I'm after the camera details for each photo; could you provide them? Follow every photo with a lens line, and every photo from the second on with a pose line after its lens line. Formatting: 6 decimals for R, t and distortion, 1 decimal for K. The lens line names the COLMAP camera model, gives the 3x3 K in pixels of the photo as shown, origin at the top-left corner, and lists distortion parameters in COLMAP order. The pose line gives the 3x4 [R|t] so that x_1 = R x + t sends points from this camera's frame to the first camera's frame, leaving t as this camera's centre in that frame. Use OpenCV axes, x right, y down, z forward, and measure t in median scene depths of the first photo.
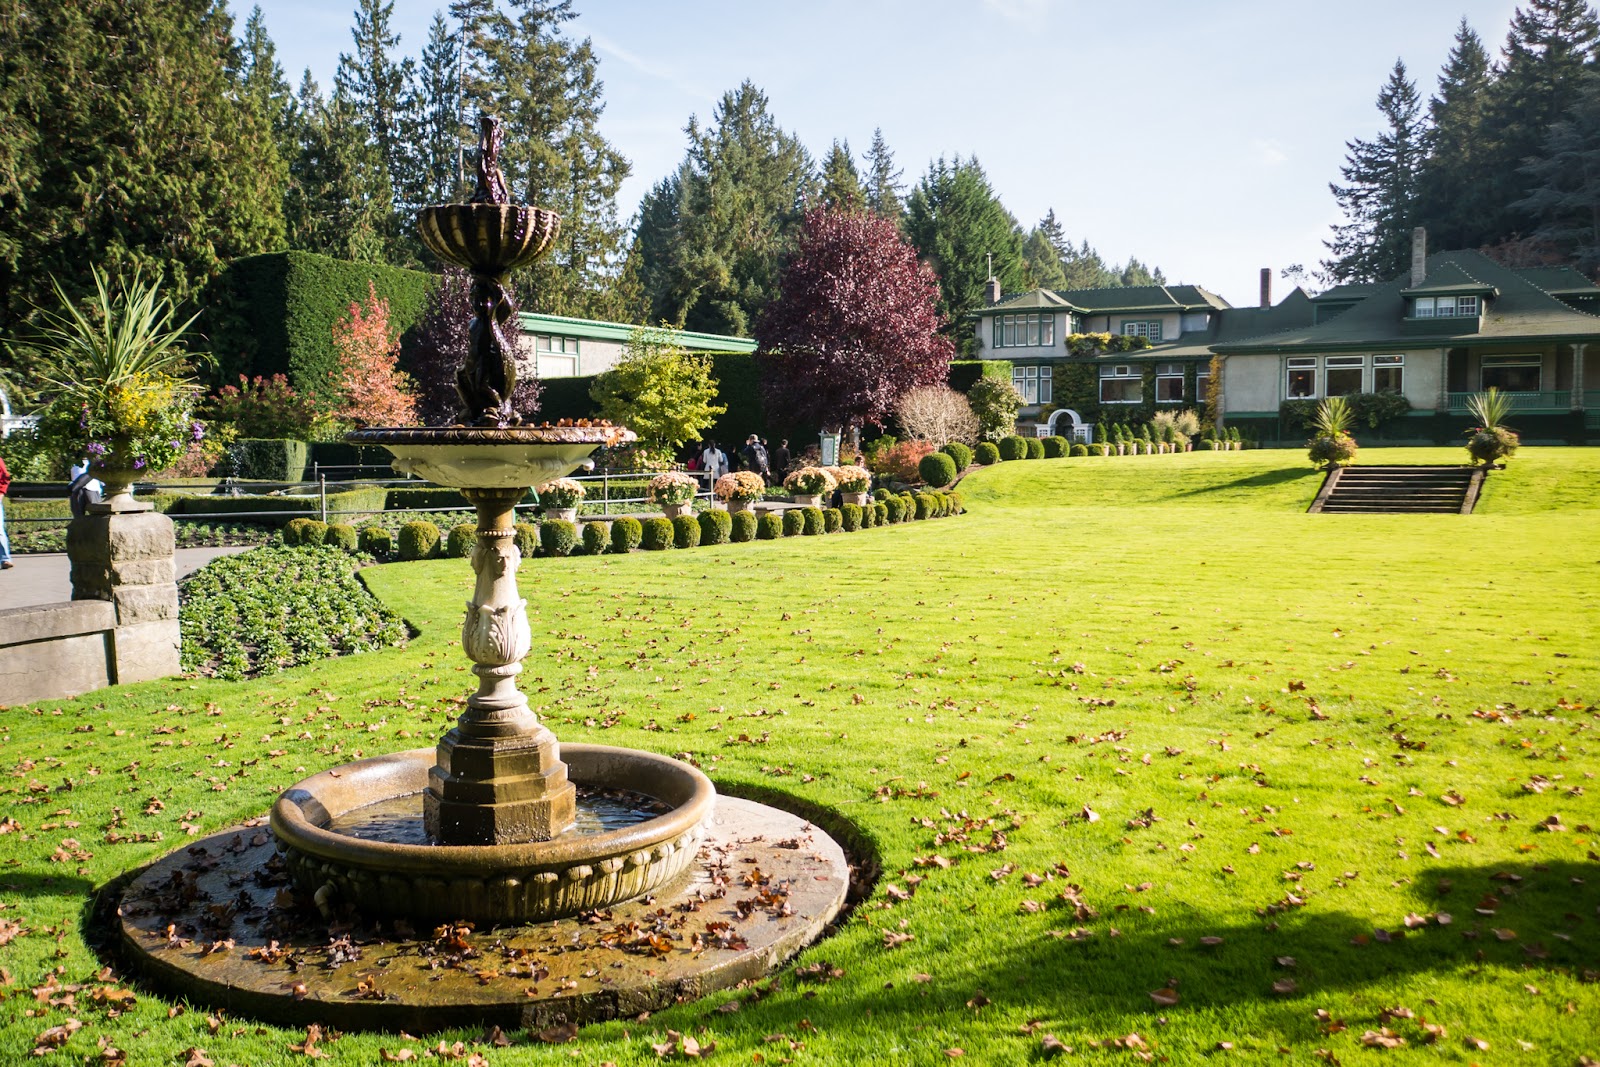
lens RADIAL K [[1702.7, 0, 800.0], [0, 1702.7, 533.5], [0, 0, 1]] dist [0.002686, 0.003089]
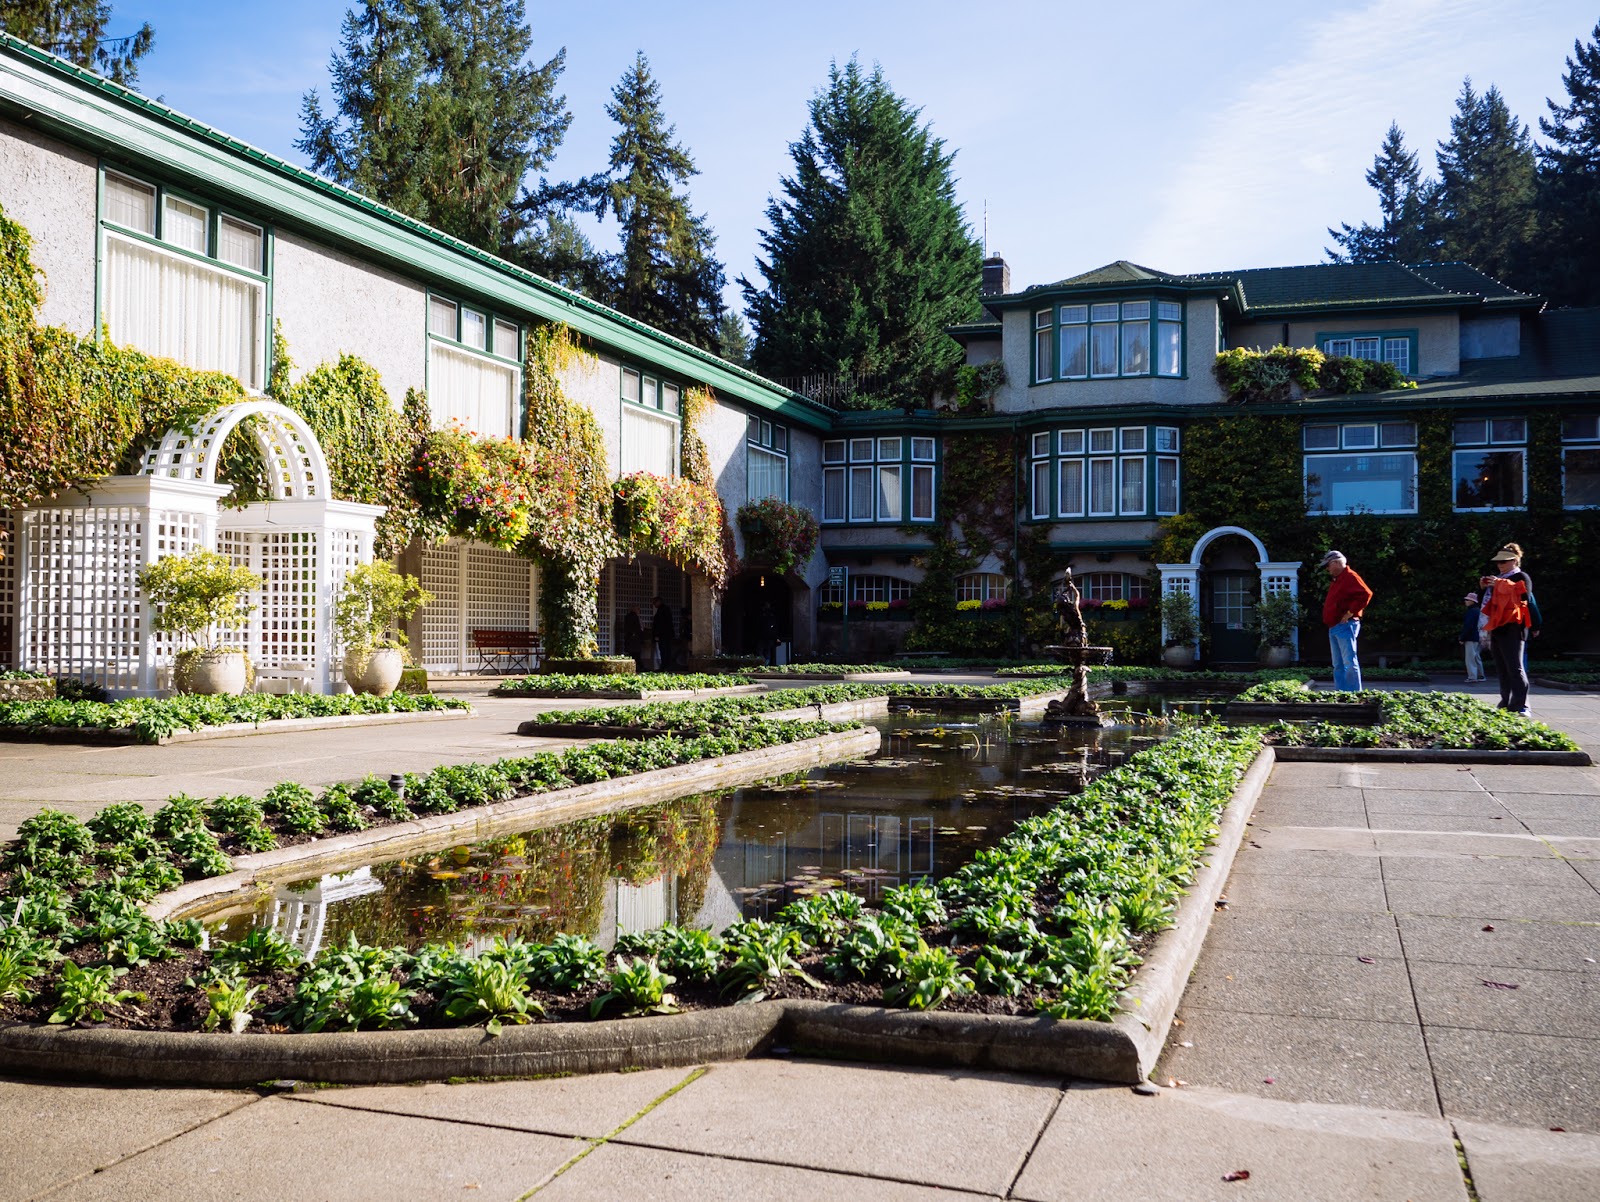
lens RADIAL K [[1432.4, 0, 800.0], [0, 1432.4, 601.0], [0, 0, 1]] dist [0.000168, -0.001893]
pose [[0.987422, 0.013195, 0.157557, 0.002568], [0.000717, 0.996127, -0.087919, -0.025243], [-0.158107, 0.086927, 0.983588, 0.665797]]
